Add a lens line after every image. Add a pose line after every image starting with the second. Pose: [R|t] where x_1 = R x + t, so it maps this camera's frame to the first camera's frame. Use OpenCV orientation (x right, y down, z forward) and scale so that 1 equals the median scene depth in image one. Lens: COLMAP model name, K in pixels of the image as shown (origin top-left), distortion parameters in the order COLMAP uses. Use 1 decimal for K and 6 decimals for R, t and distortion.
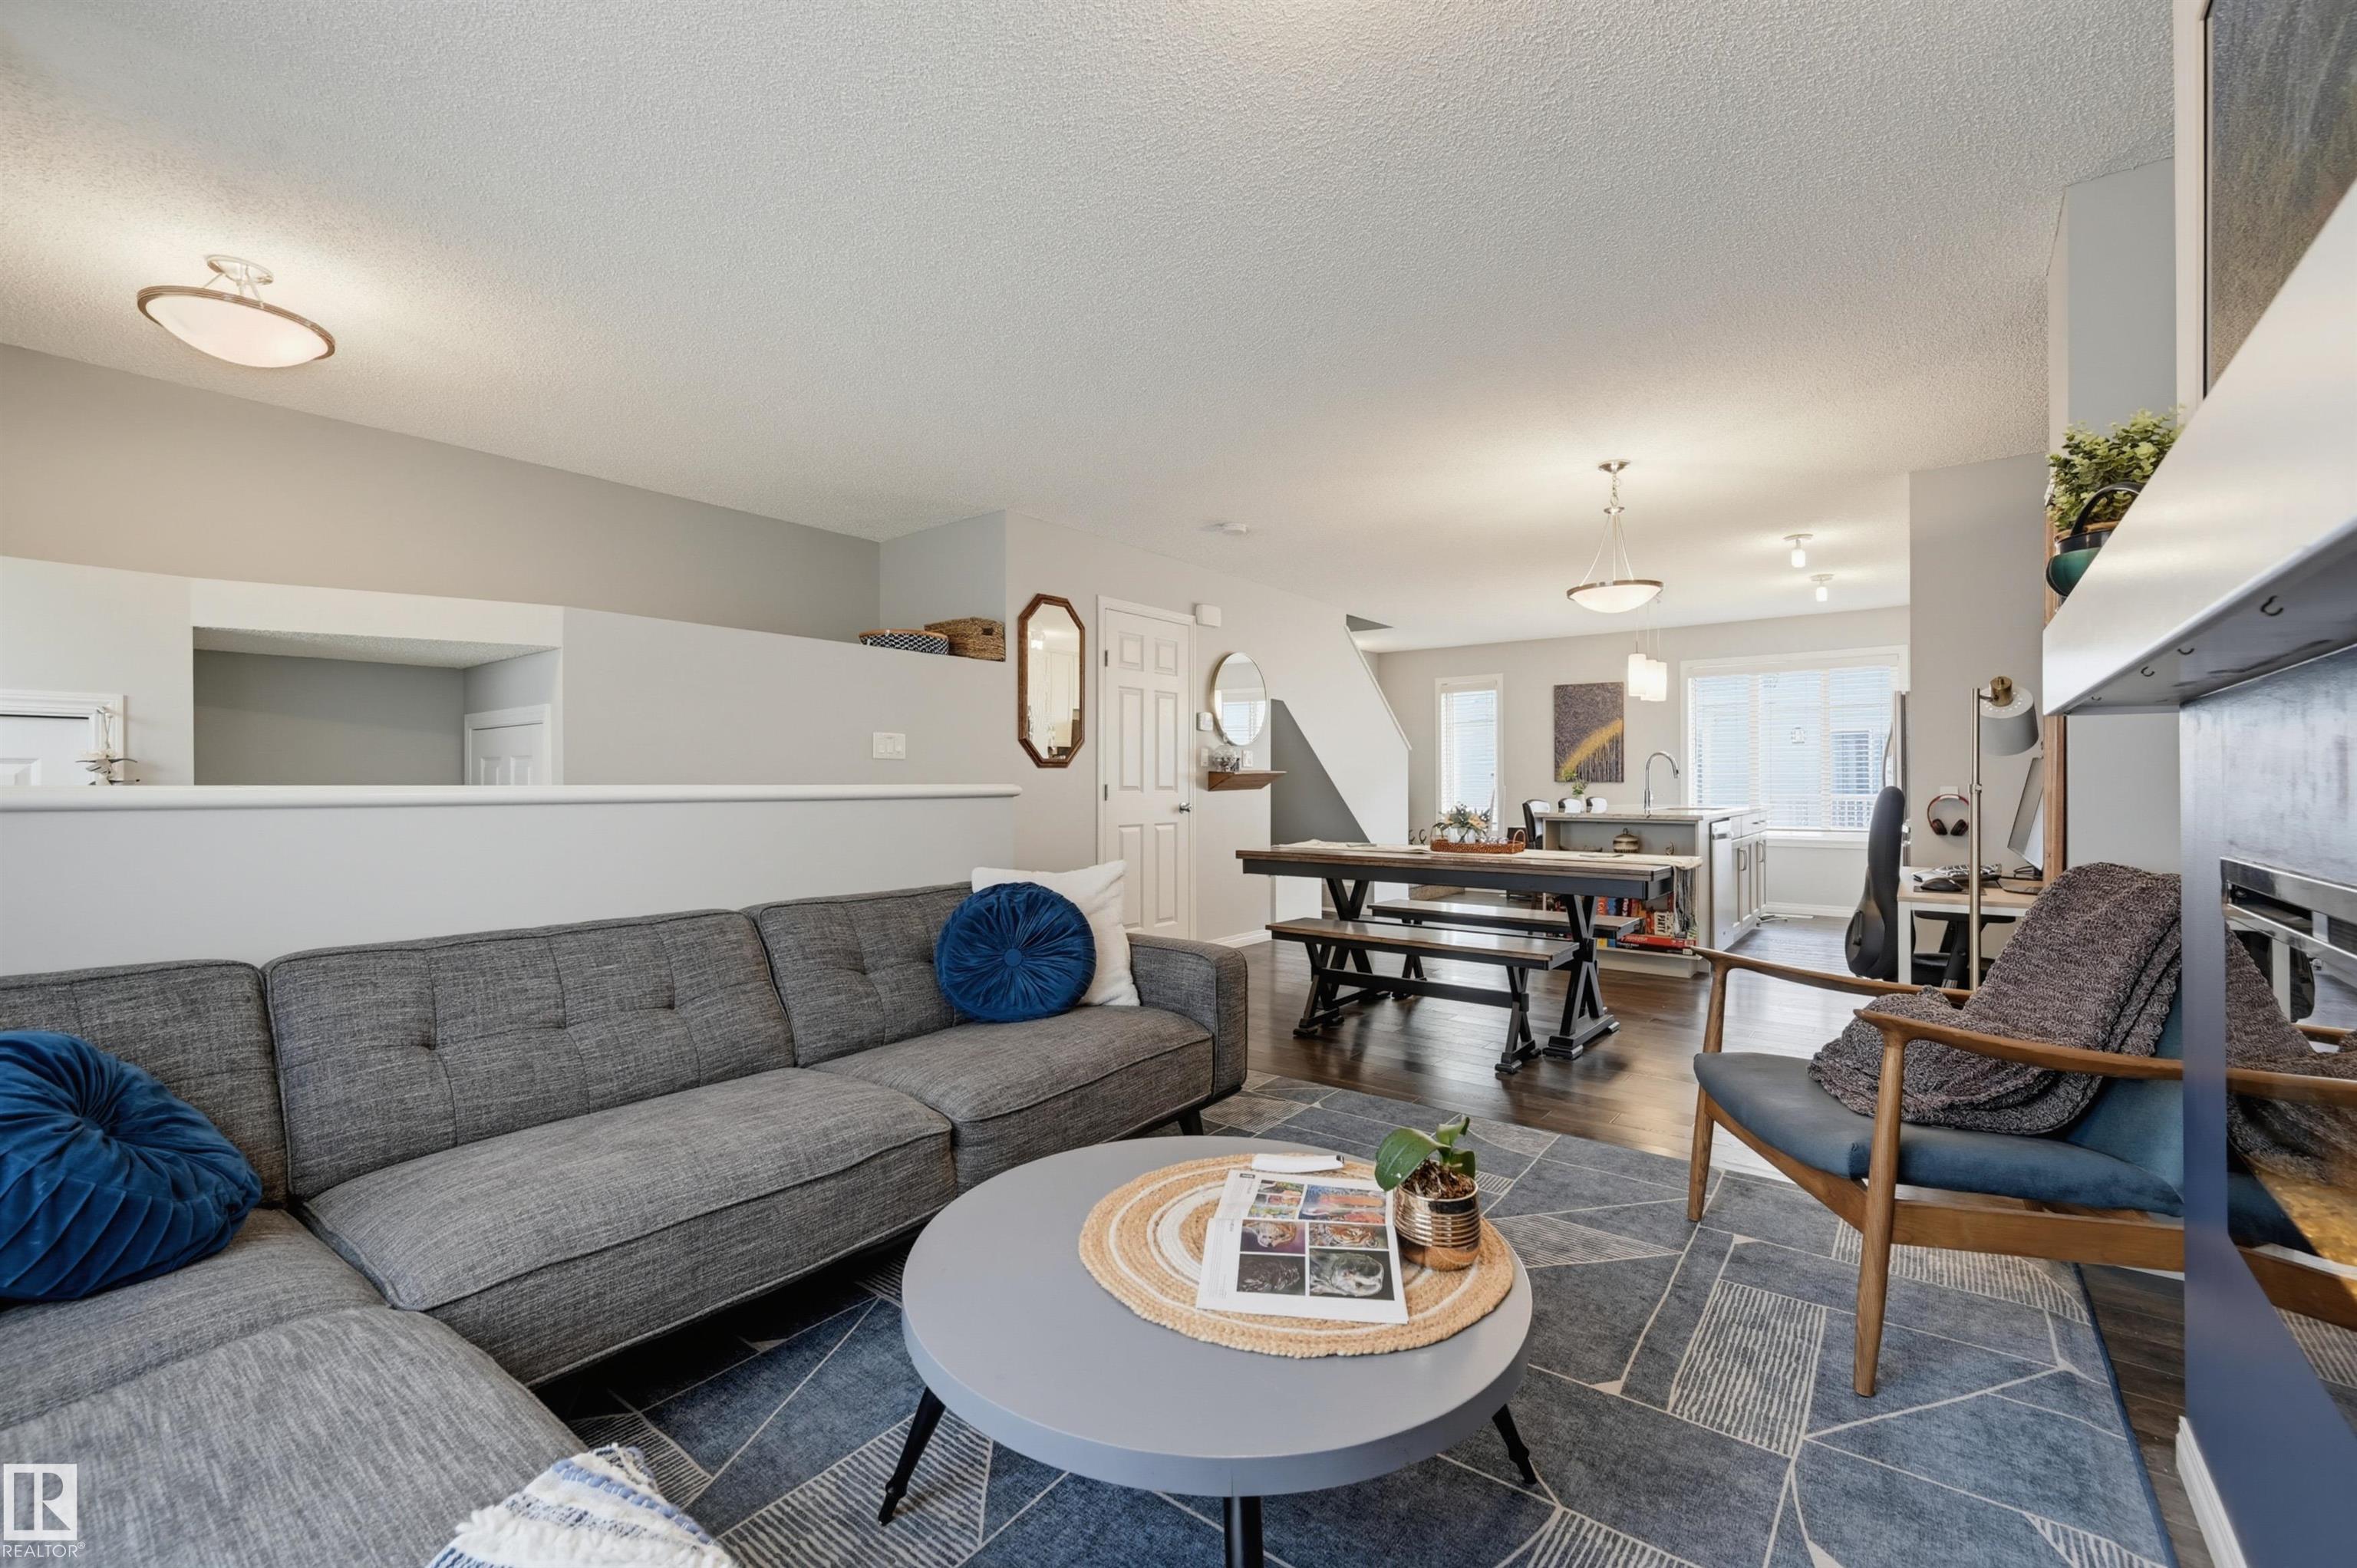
lens RADIAL K [[977.7, 0, 1166.2], [0, 977.7, 790.1], [0, 0, 1]] dist [-0.000432, -0.000457]
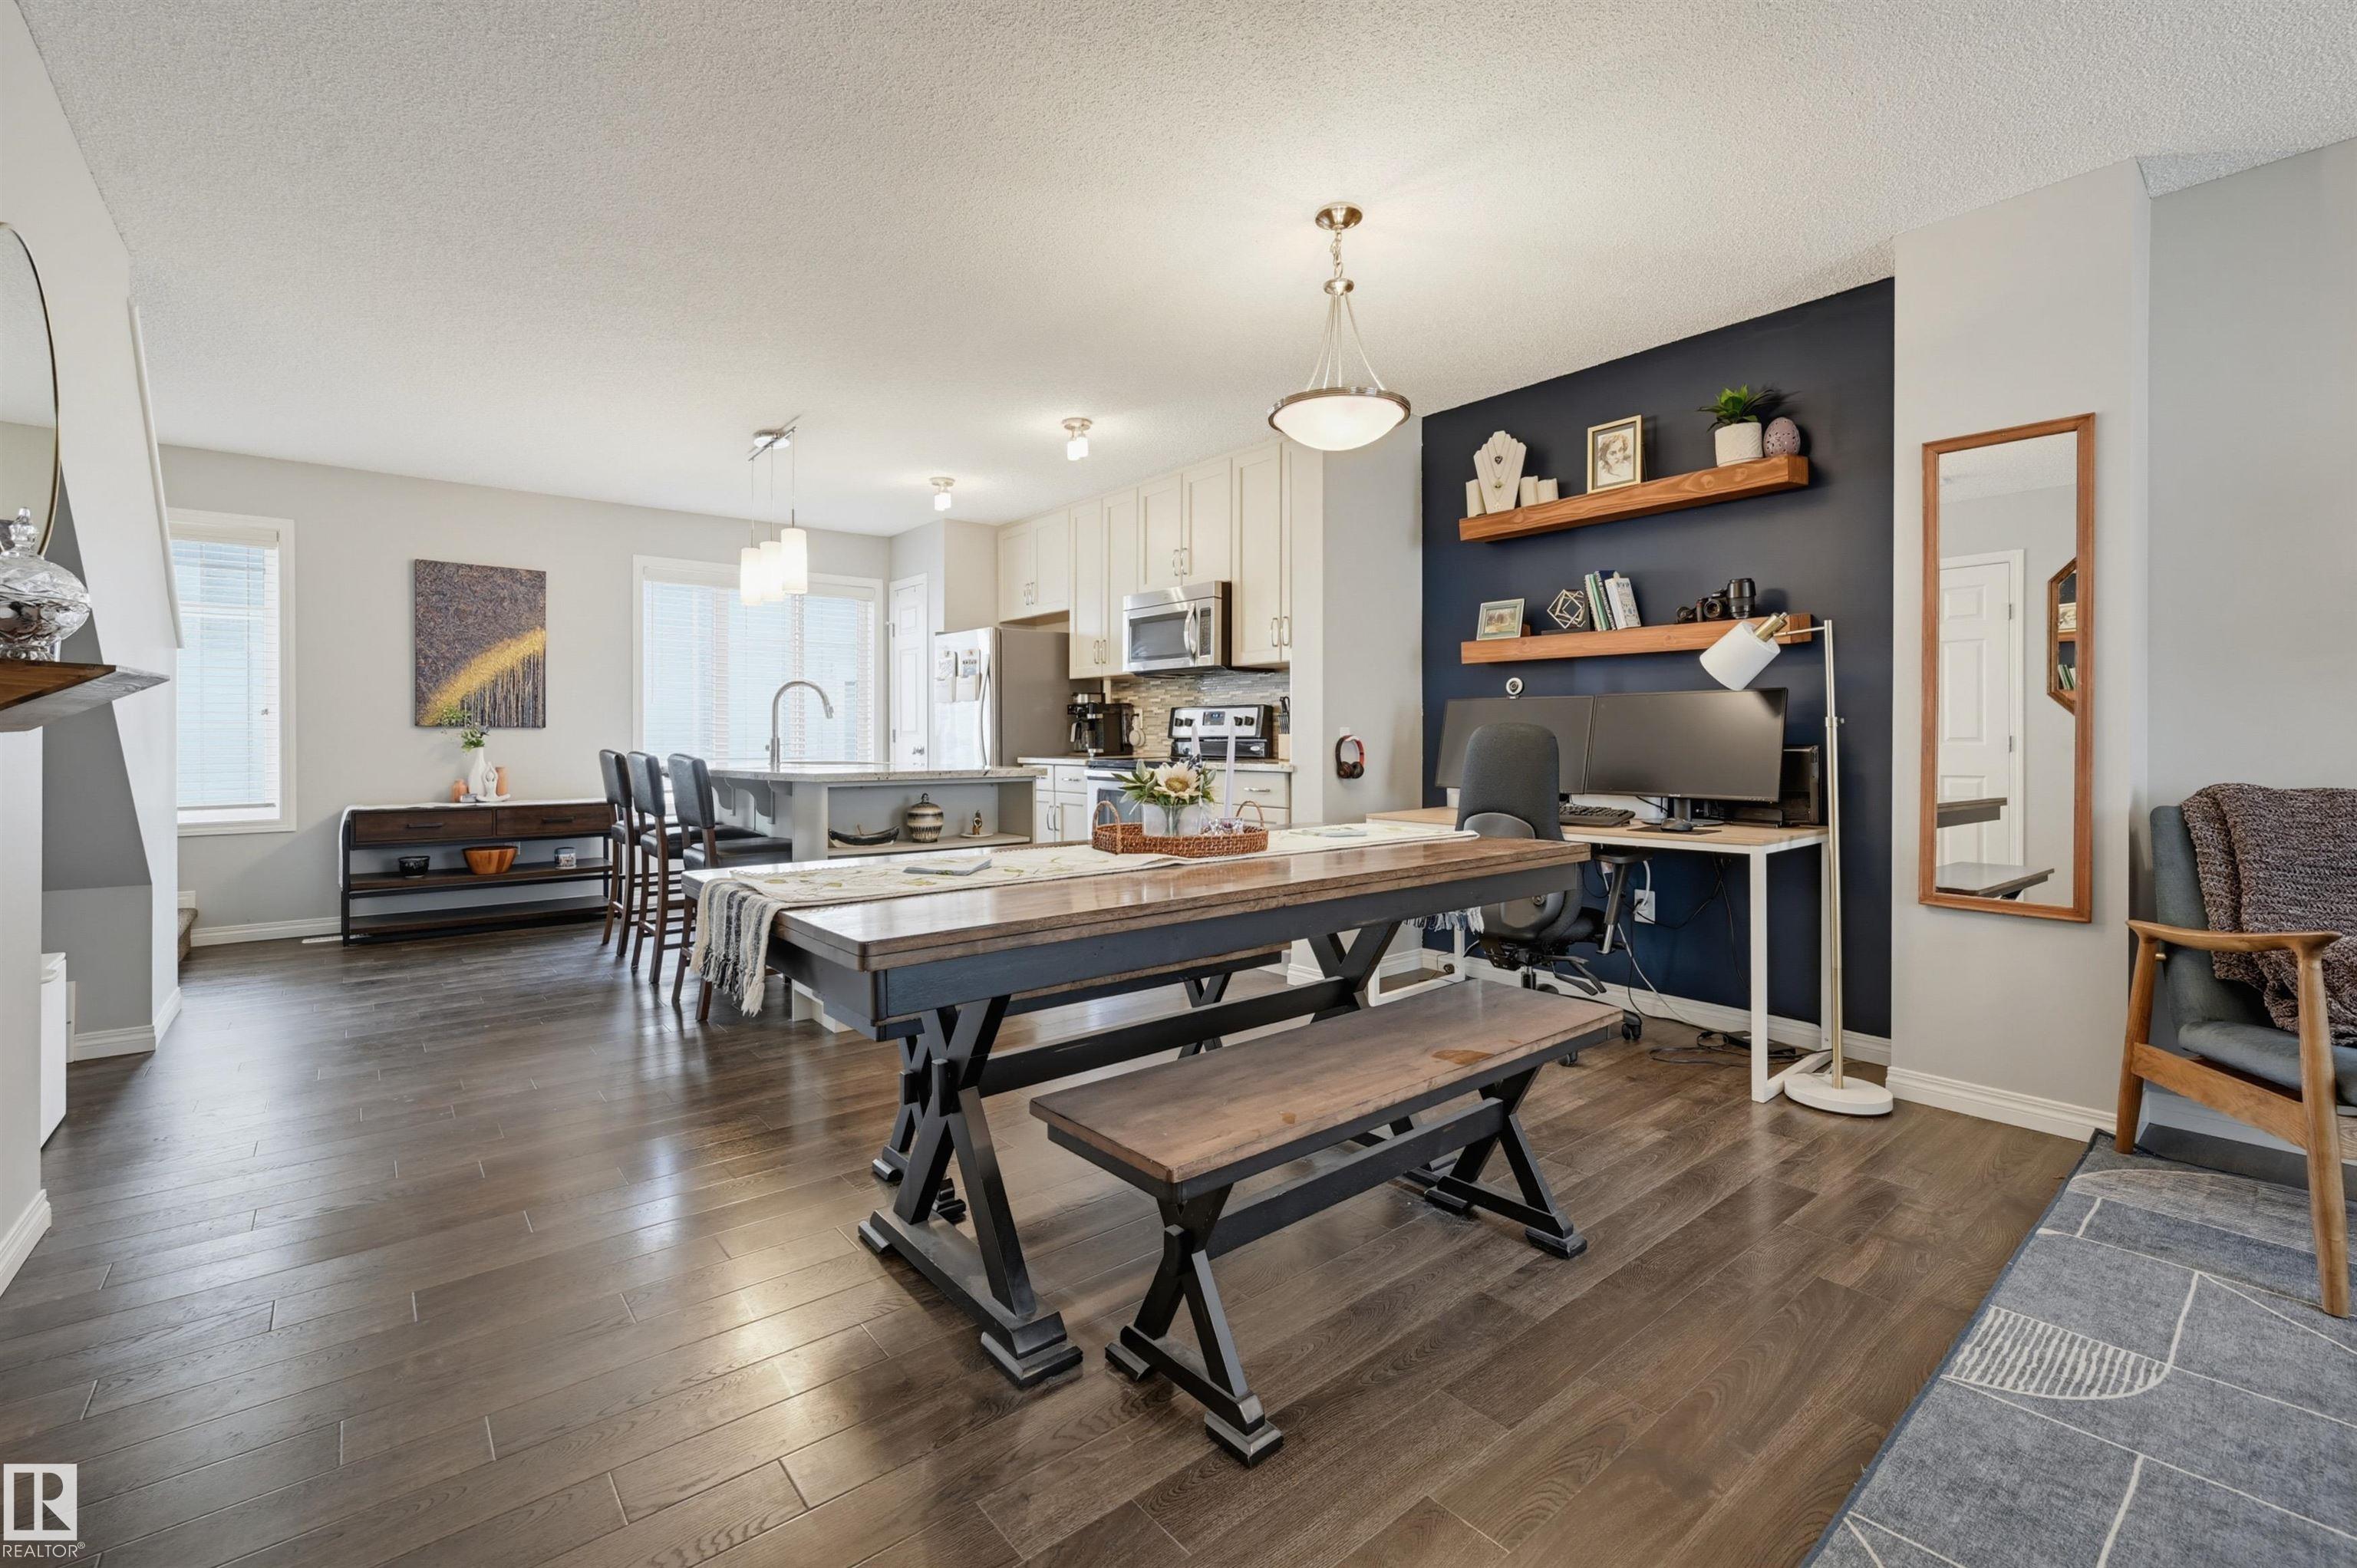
lens RADIAL K [[997.3, 0, 1174.4], [0, 997.3, 745.8], [0, 0, 1]] dist [-0.002358, -0.000300]
pose [[0.209584, -0.008463, 0.977754, -0.154722], [0.008364, 0.999941, 0.006862, 0.005851], [-0.977755, 0.006740, 0.209642, 0.758585]]
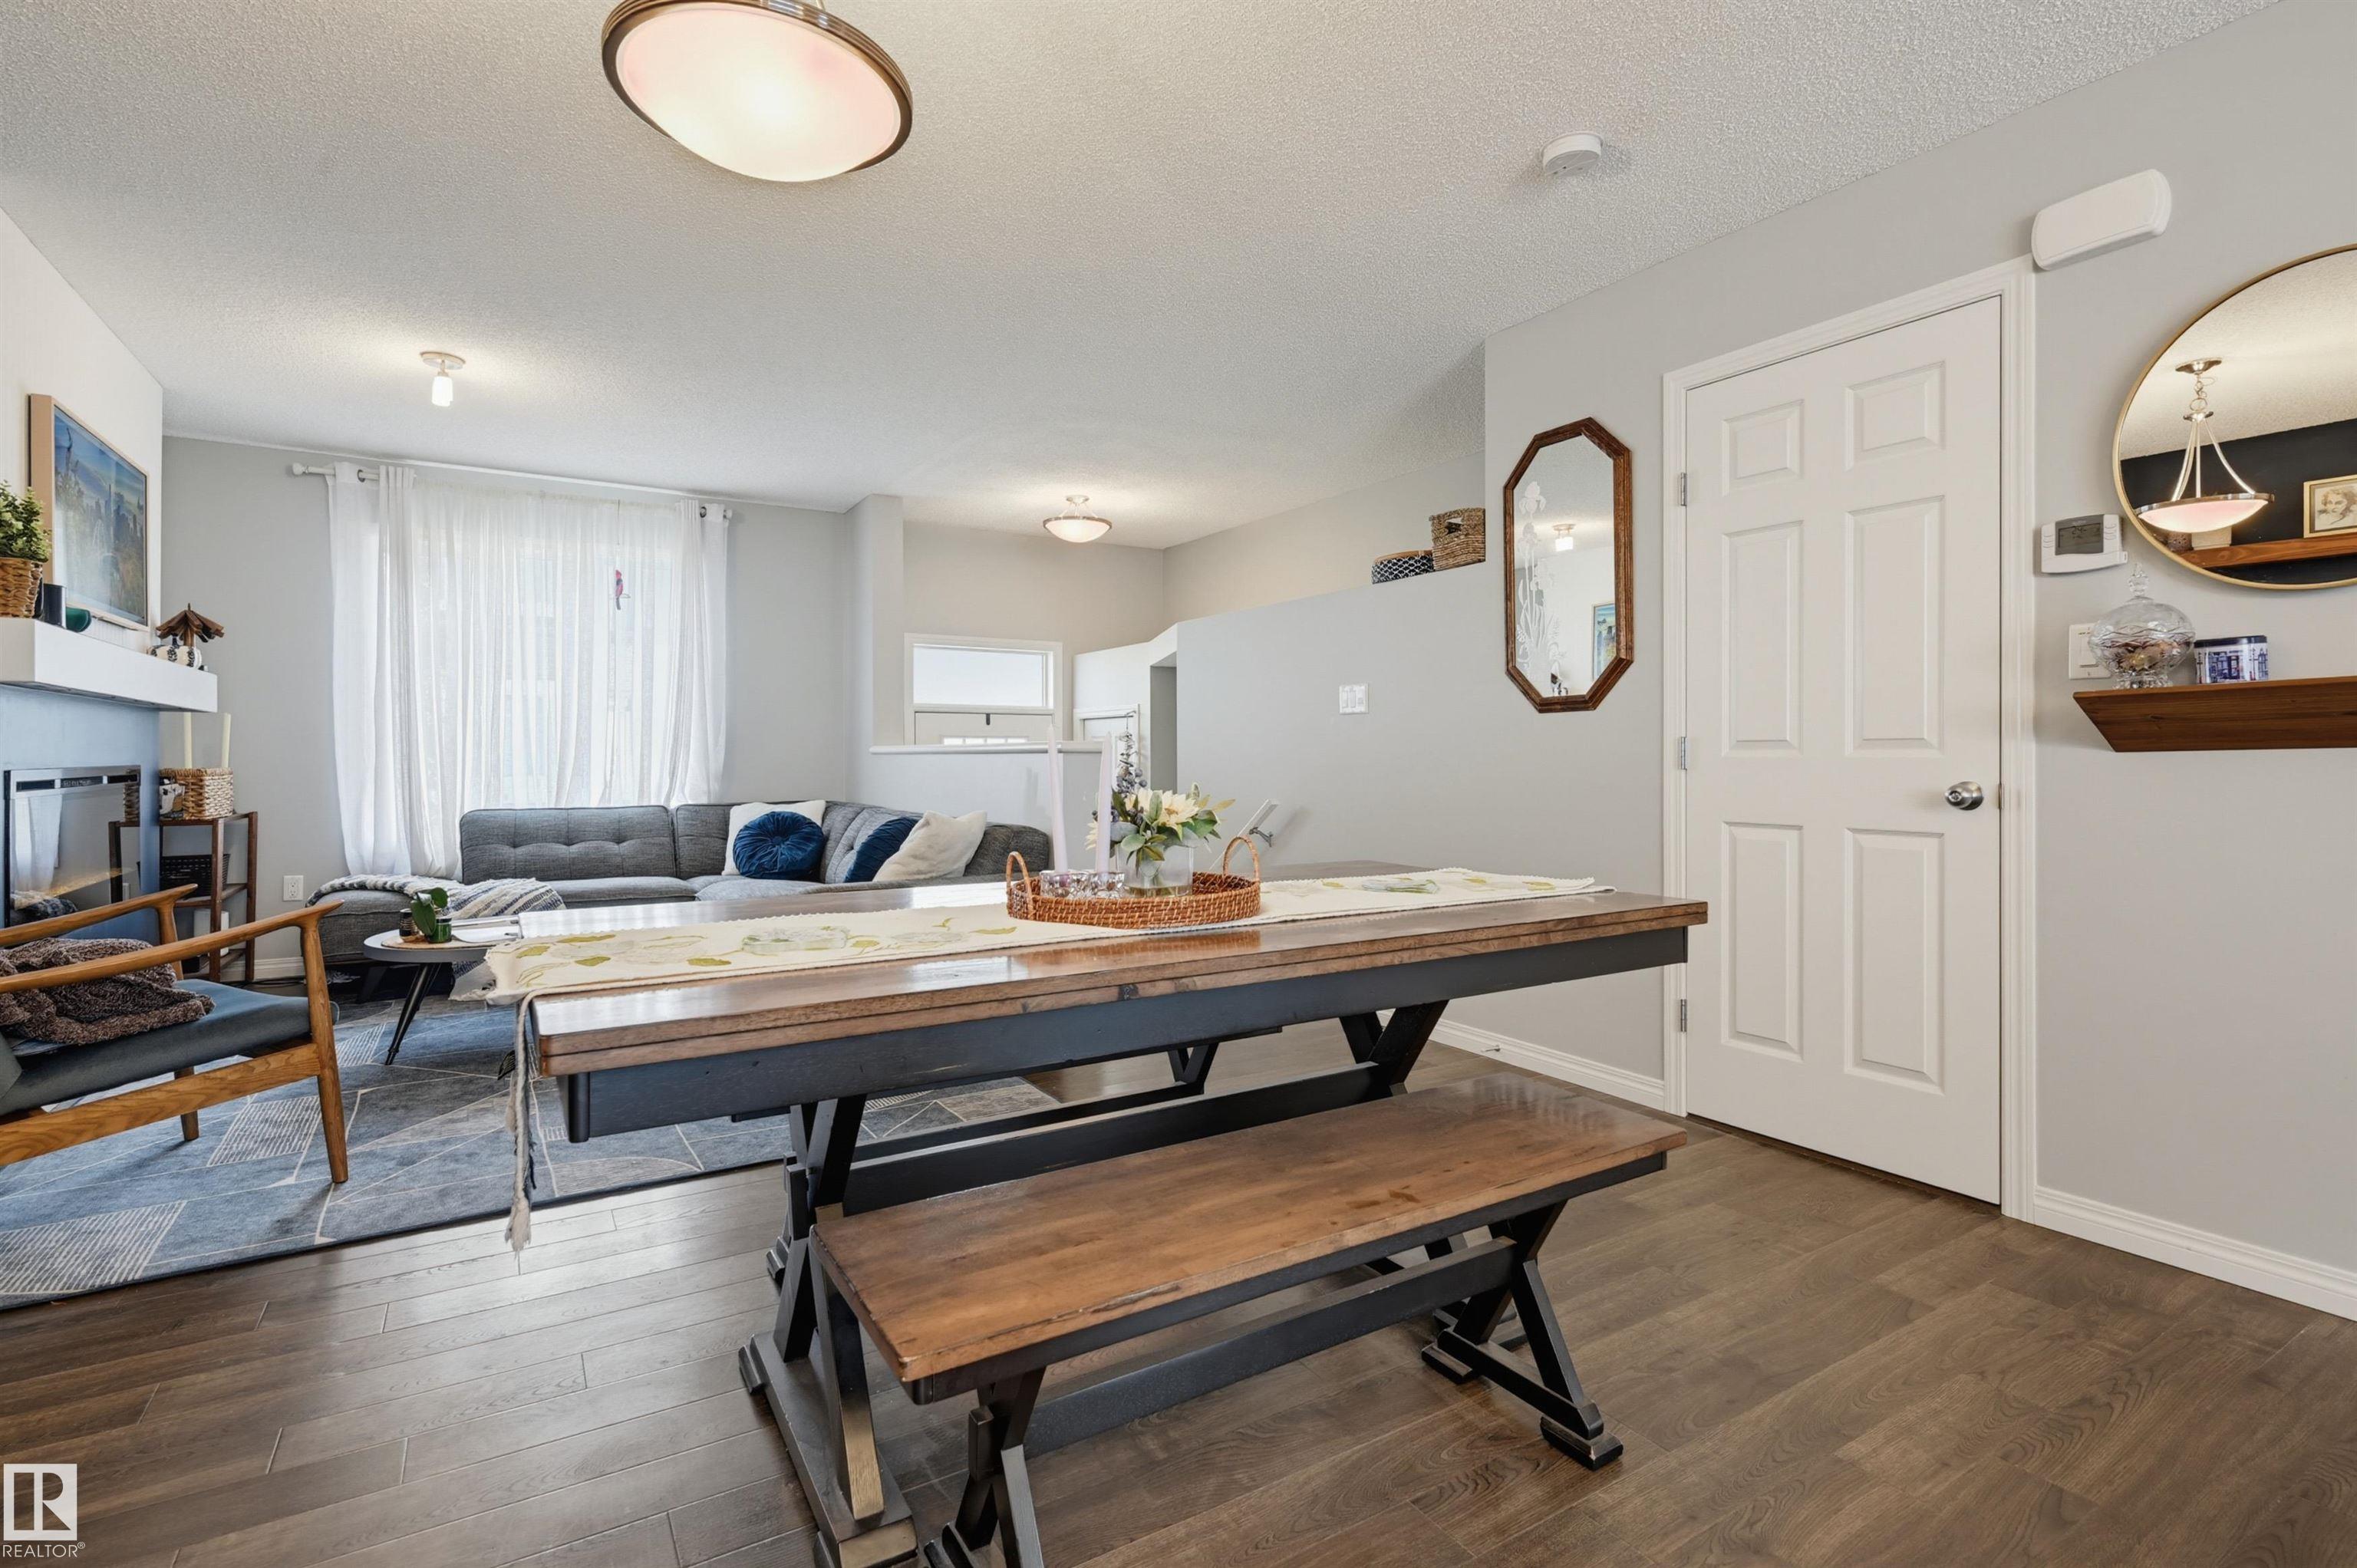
lens RADIAL K [[1082.5, 0, 1172.7], [0, 1082.5, 787.0], [0, 0, 1]] dist [-0.001387, -0.000630]
pose [[-0.330765, 0.023370, -0.943424, 0.574563], [-0.007122, 0.999603, 0.027258, 0.006643], [0.943686, 0.015735, -0.330467, 0.962729]]
